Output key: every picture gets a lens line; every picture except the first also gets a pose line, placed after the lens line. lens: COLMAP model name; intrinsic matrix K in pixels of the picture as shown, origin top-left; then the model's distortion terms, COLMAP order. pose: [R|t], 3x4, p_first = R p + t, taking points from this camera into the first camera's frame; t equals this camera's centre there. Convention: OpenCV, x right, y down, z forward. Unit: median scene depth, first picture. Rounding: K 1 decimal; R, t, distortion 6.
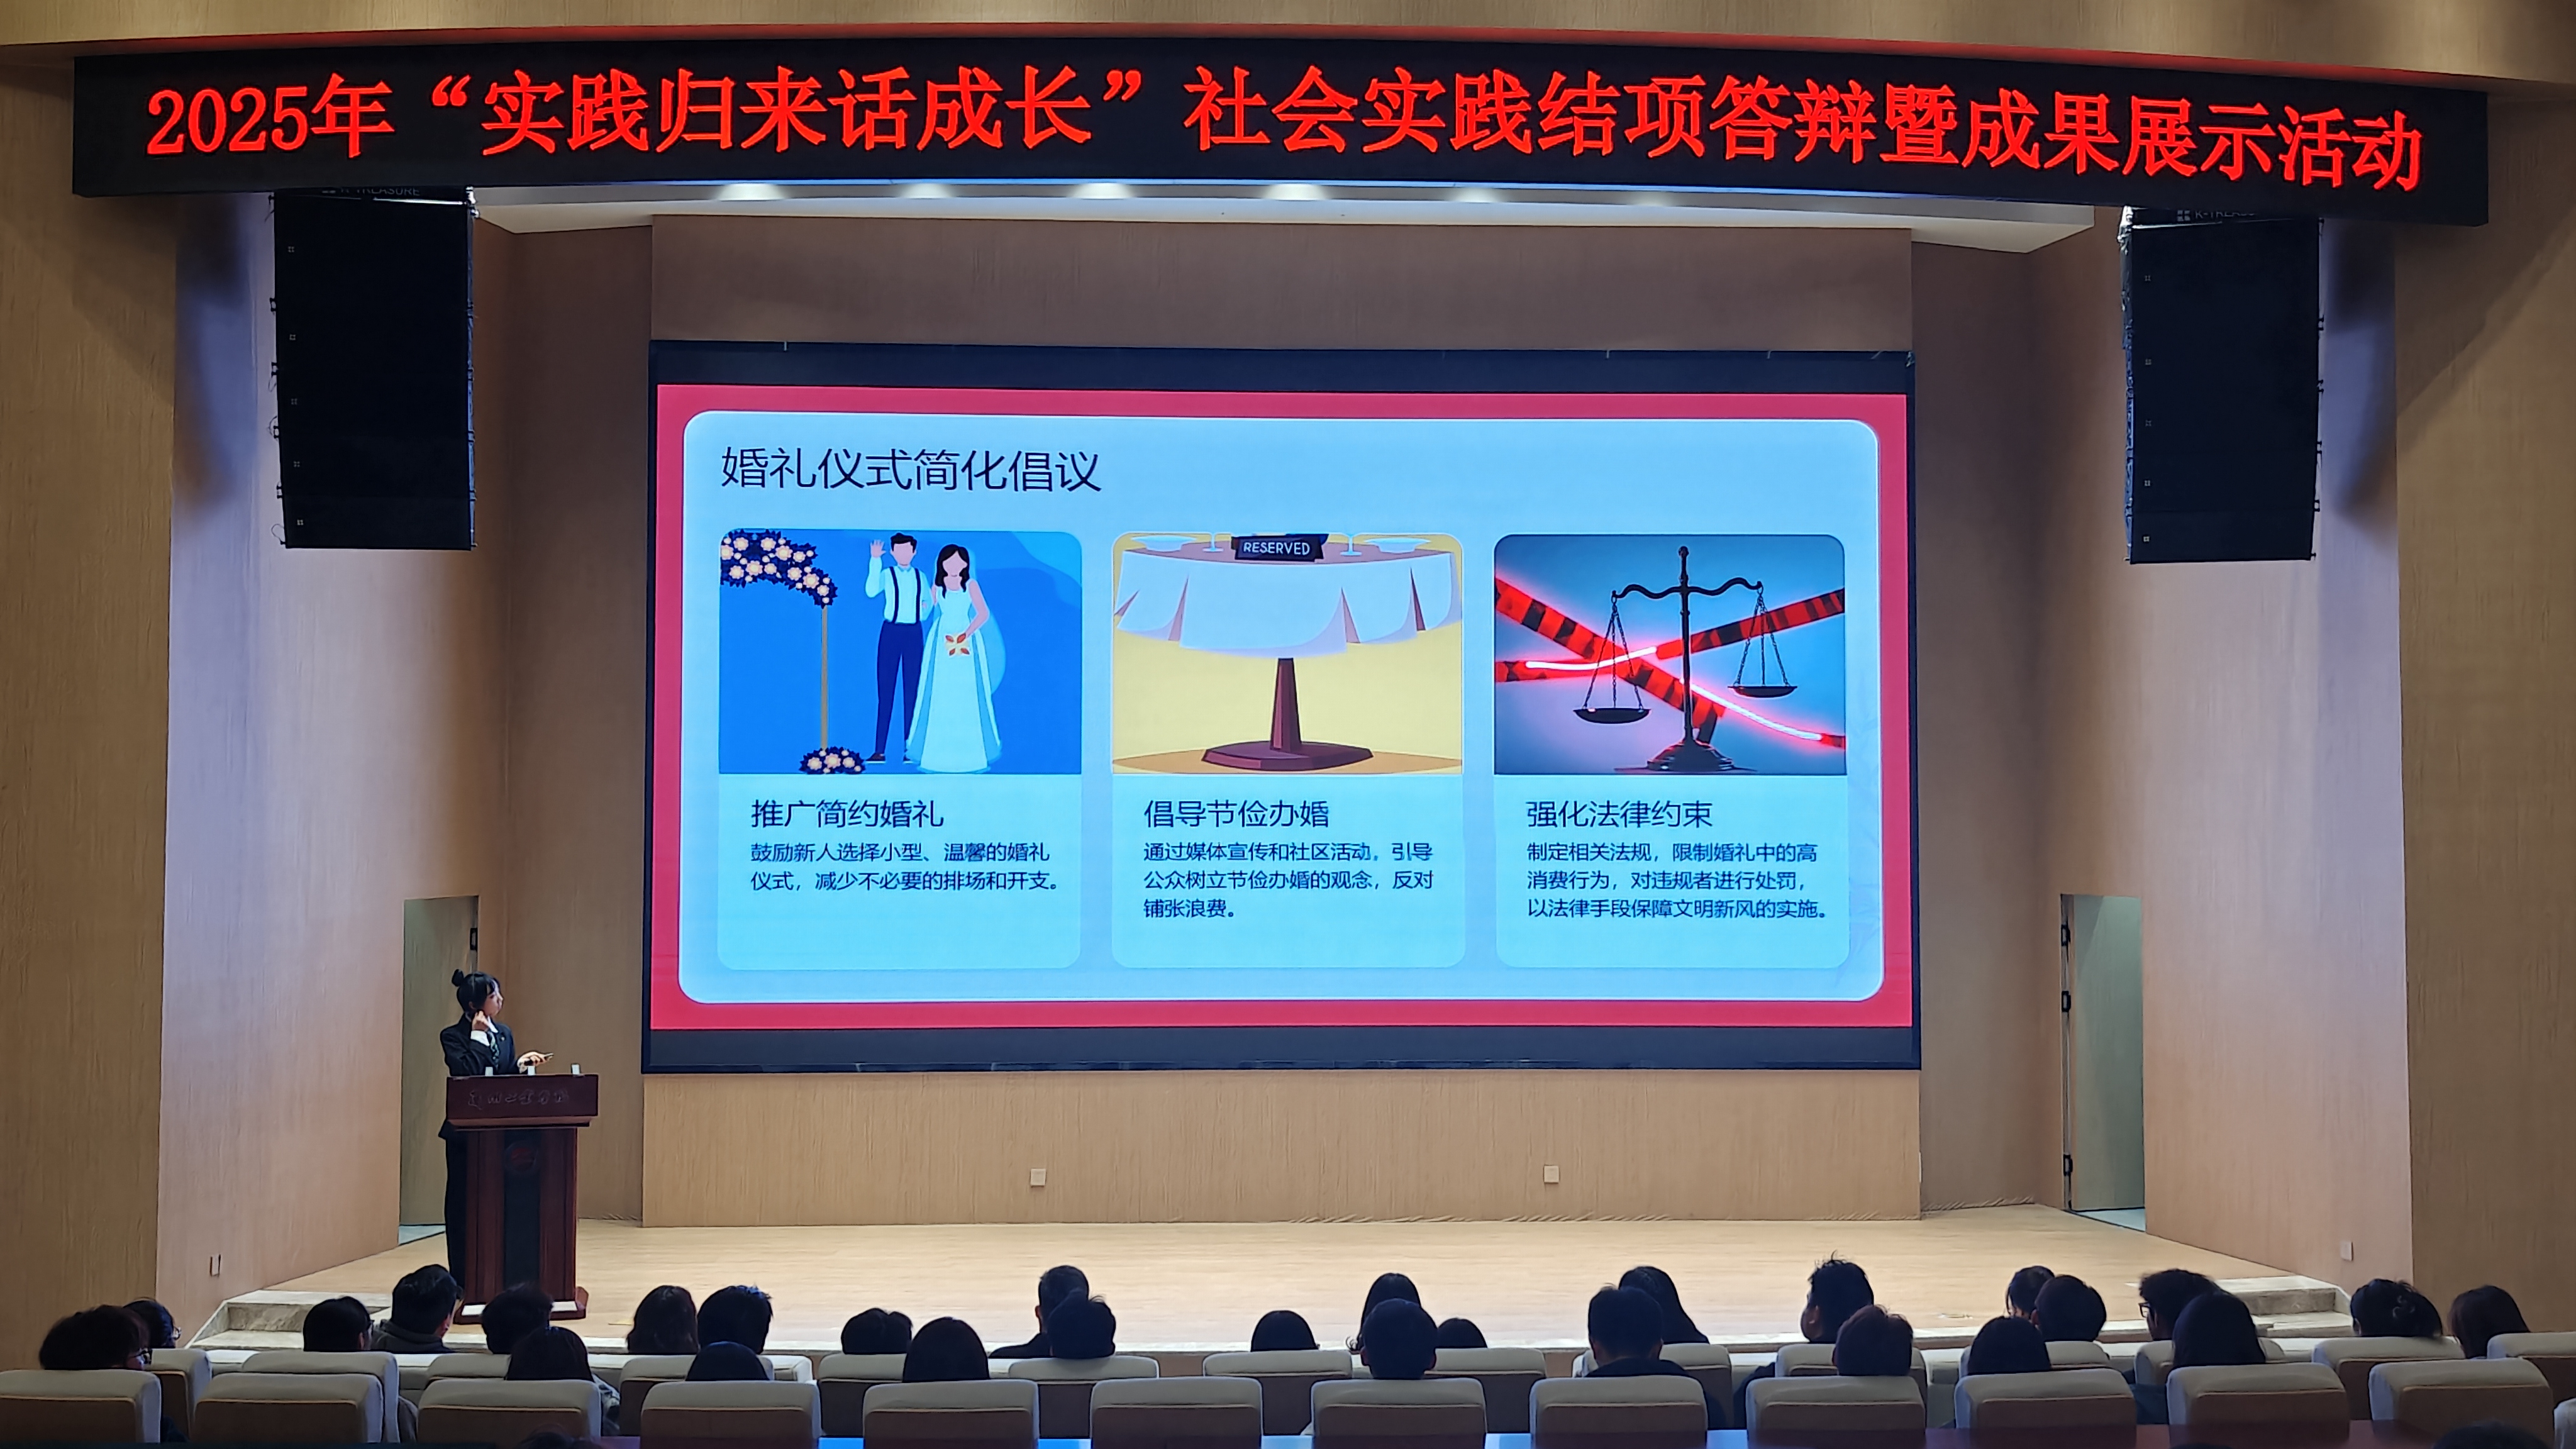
lens RADIAL K [[2577.6, 0, 1288.0], [0, 2577.6, 724.5], [0, 0, 1]] dist [-0.005825, 0.028464]
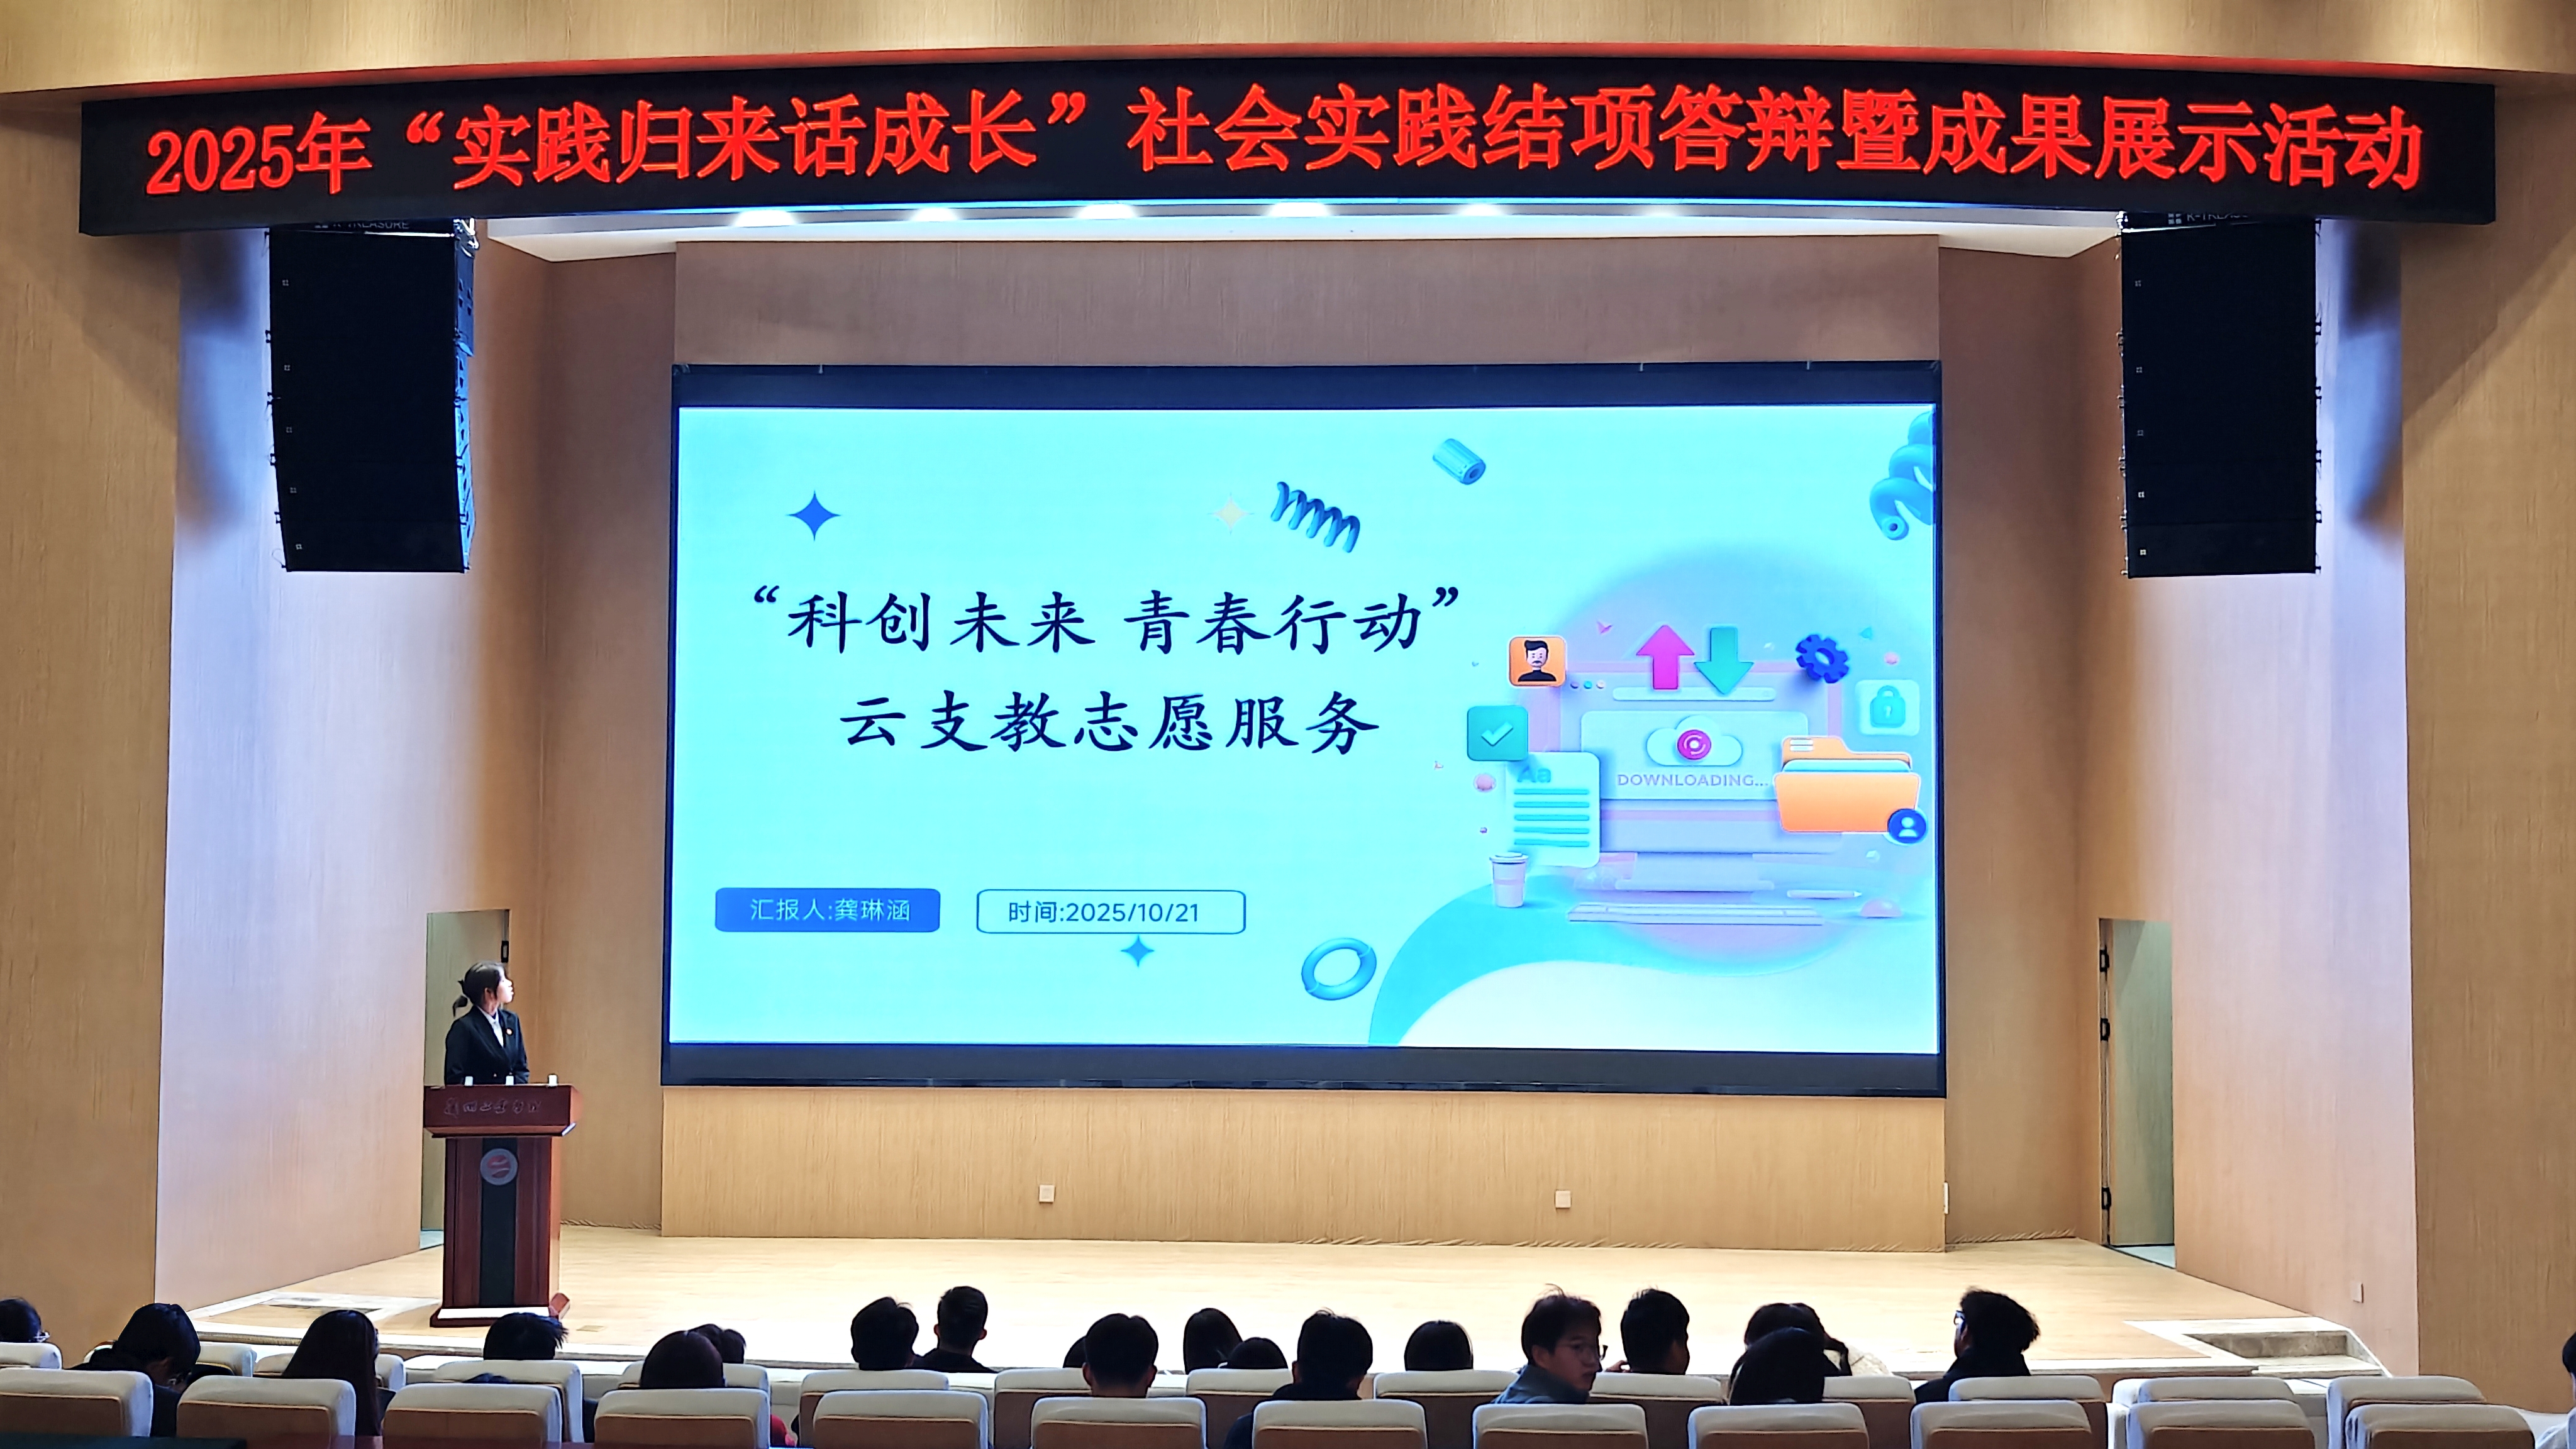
lens RADIAL K [[2595.0, 0, 1288.0], [0, 2595.0, 724.5], [0, 0, 1]] dist [0.001816, -0.001645]
pose [[0.996011, 0.000193, -0.089228, 0.110746], [-0.000784, 0.999978, -0.006596, -0.000606], [0.089225, 0.006640, 0.995989, -0.000248]]
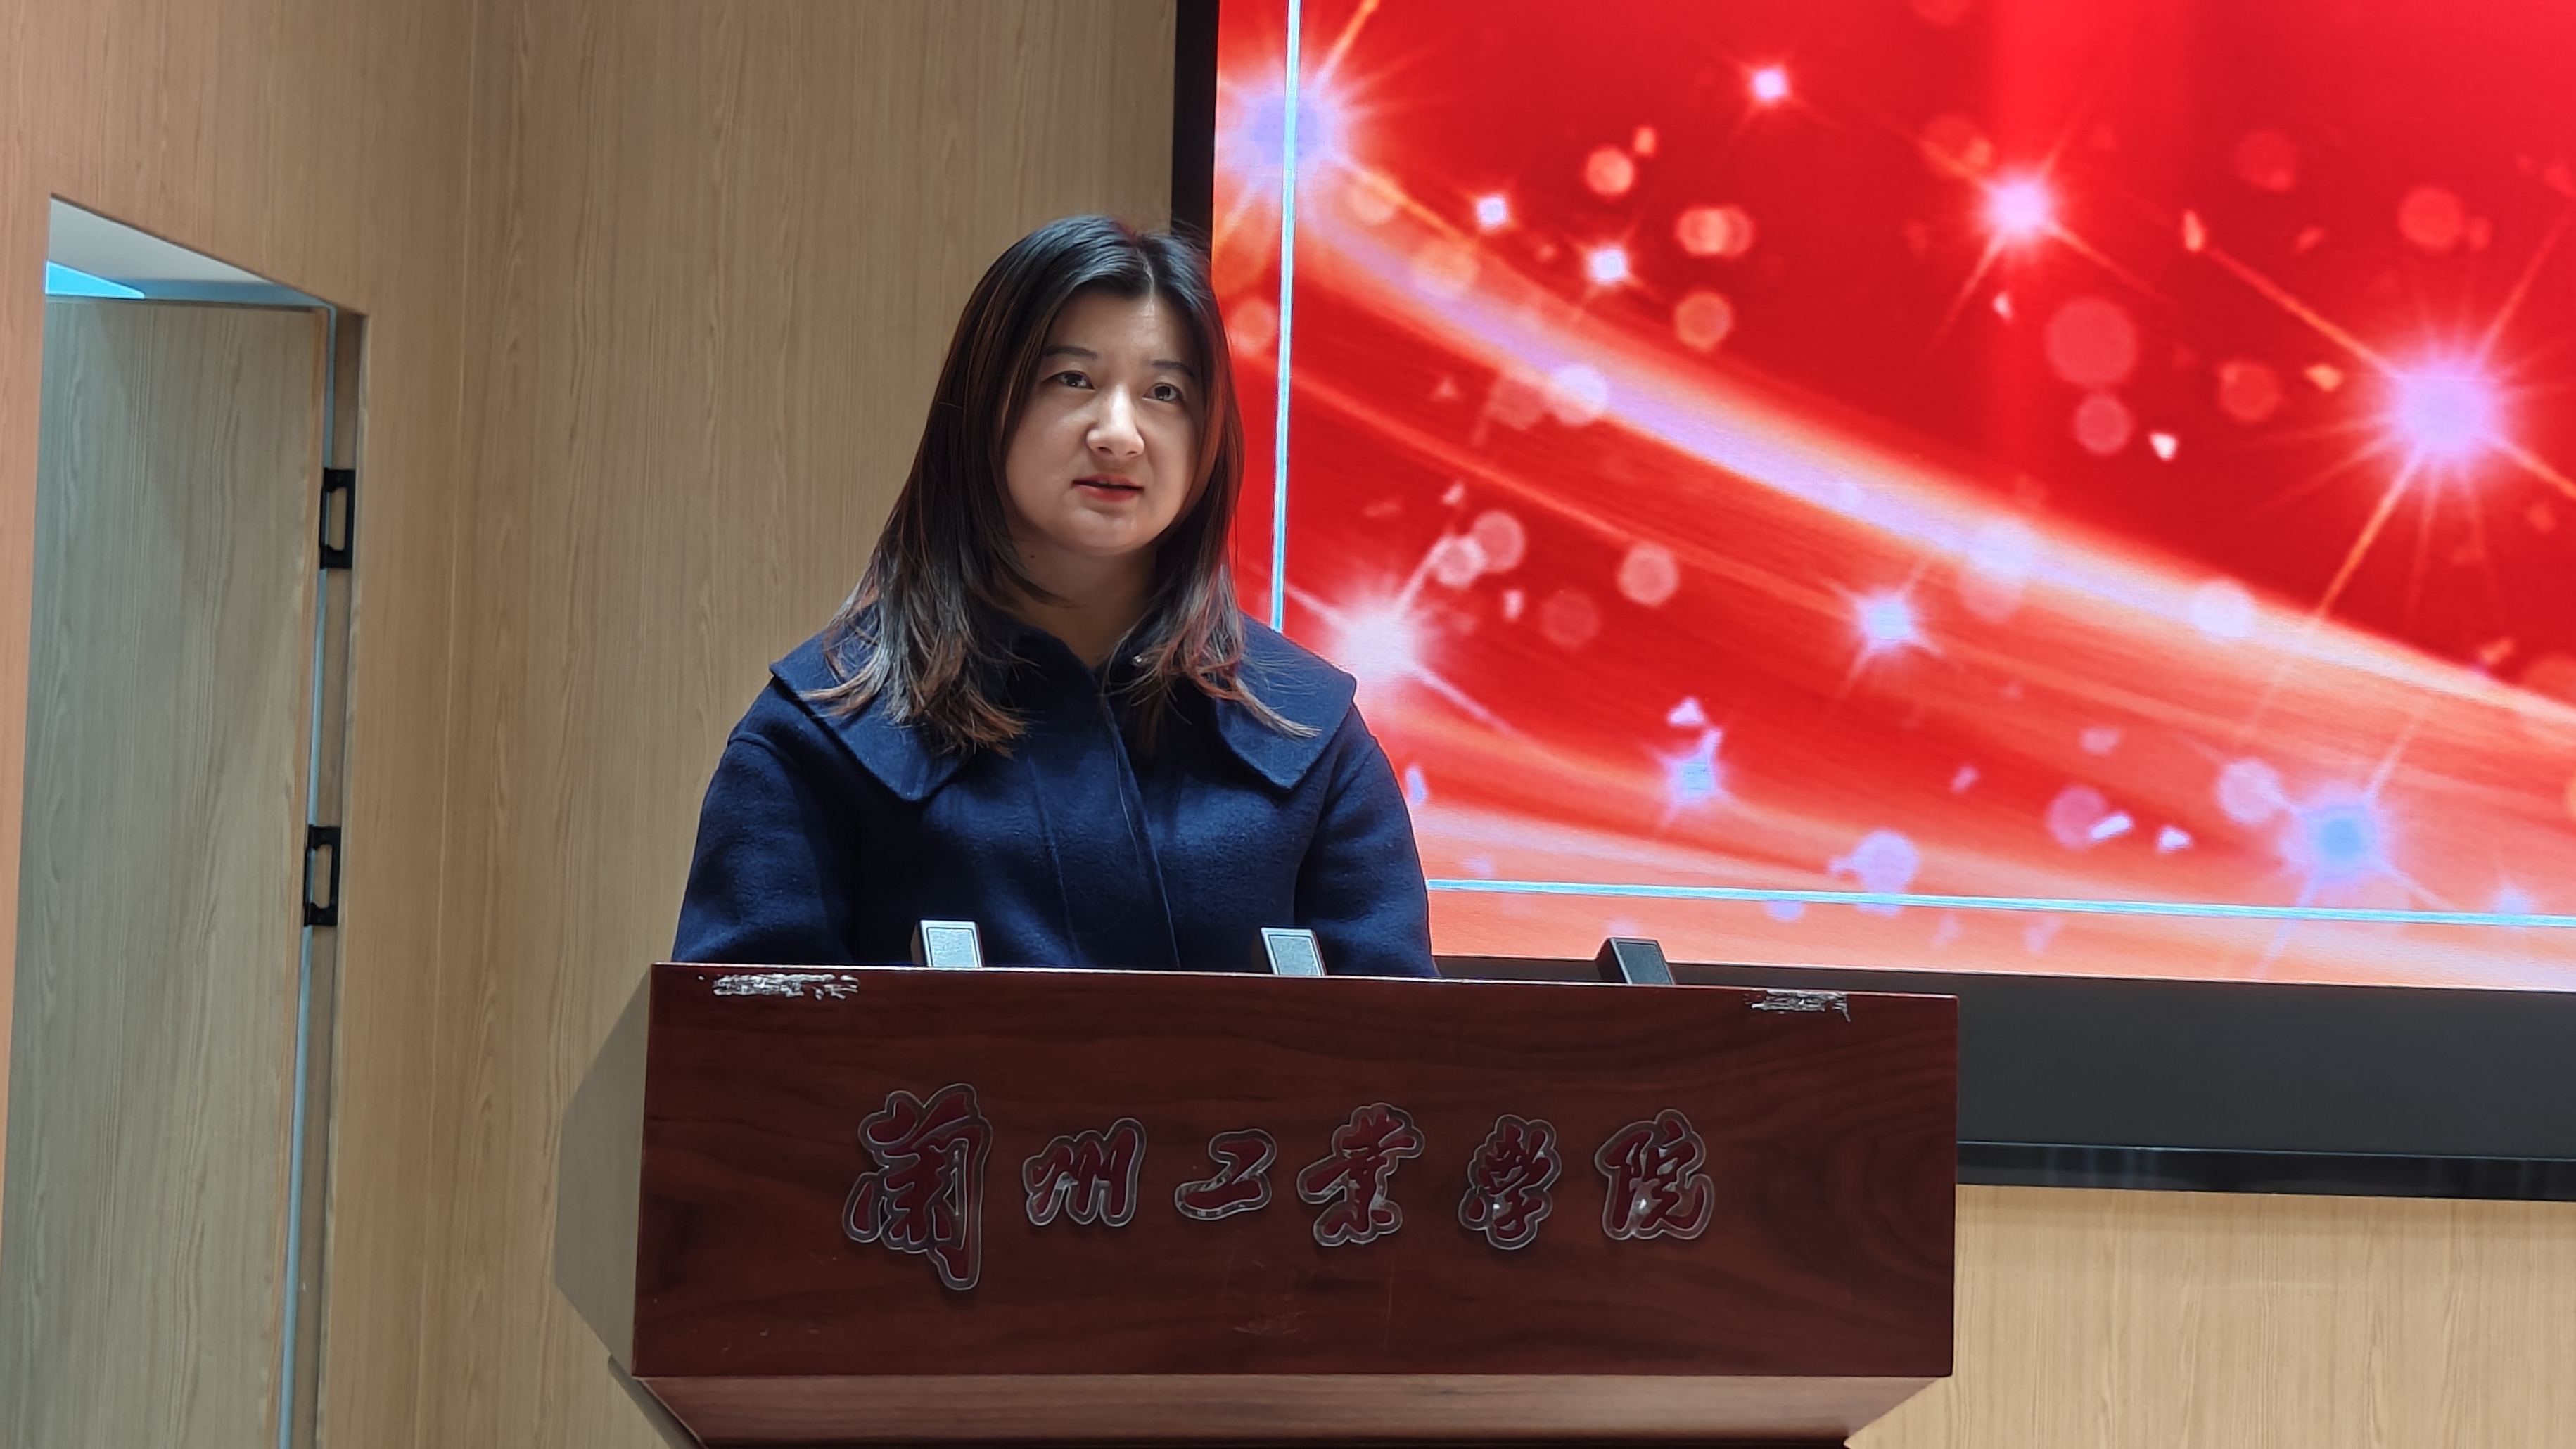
lens RADIAL K [[4276.2, 0, 1288.0], [0, 4276.2, 724.5], [0, 0, 1]] dist [0.311175, -2.017442]
pose [[0.999427, 0.028804, -0.017761, -0.295652], [-0.028807, 0.999585, 0.000082, 0.126409], [0.017756, 0.000430, 0.999842, 0.824343]]
